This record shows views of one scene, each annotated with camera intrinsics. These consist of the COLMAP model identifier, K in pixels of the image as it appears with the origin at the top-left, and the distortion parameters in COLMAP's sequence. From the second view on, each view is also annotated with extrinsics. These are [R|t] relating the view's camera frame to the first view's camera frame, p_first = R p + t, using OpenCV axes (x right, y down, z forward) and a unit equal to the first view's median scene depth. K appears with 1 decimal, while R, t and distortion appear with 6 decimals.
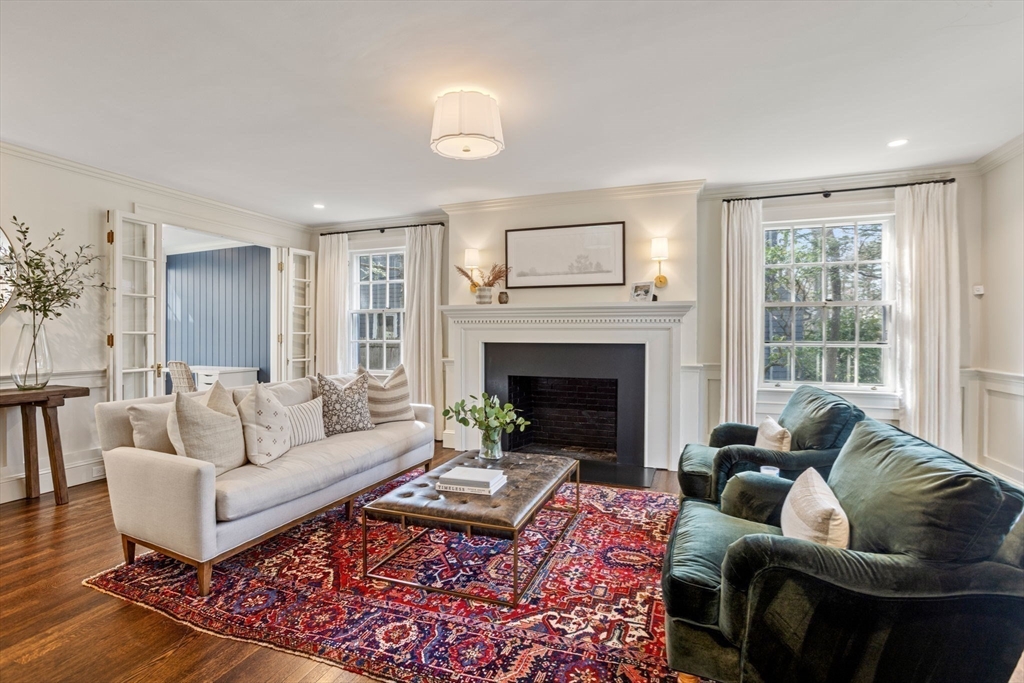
lens RADIAL K [[496.4, 0, 509.7], [0, 496.4, 332.4], [0, 0, 1]] dist [0.000399, 0.000086]
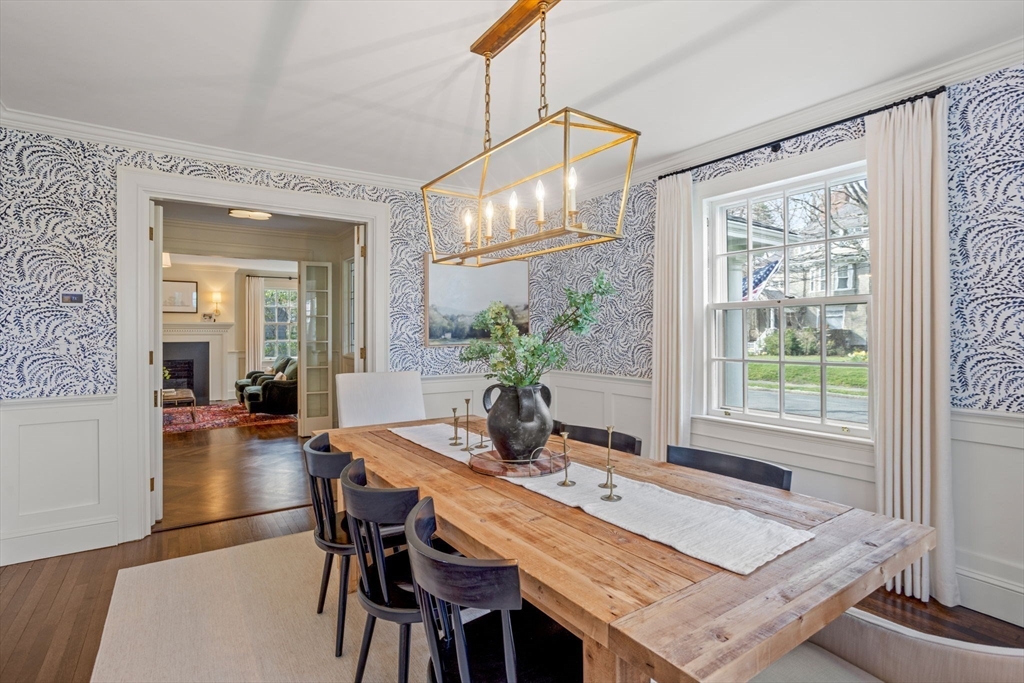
lens RADIAL K [[496.4, 0, 510.8], [0, 496.4, 334.1], [0, 0, 1]] dist [0.000399, 0.000086]
pose [[0.577350, 0.002753, 0.816492, -0.711794], [-0.002797, 0.999995, -0.001394, -0.010918], [-0.816492, -0.001479, 0.577355, -1.267891]]
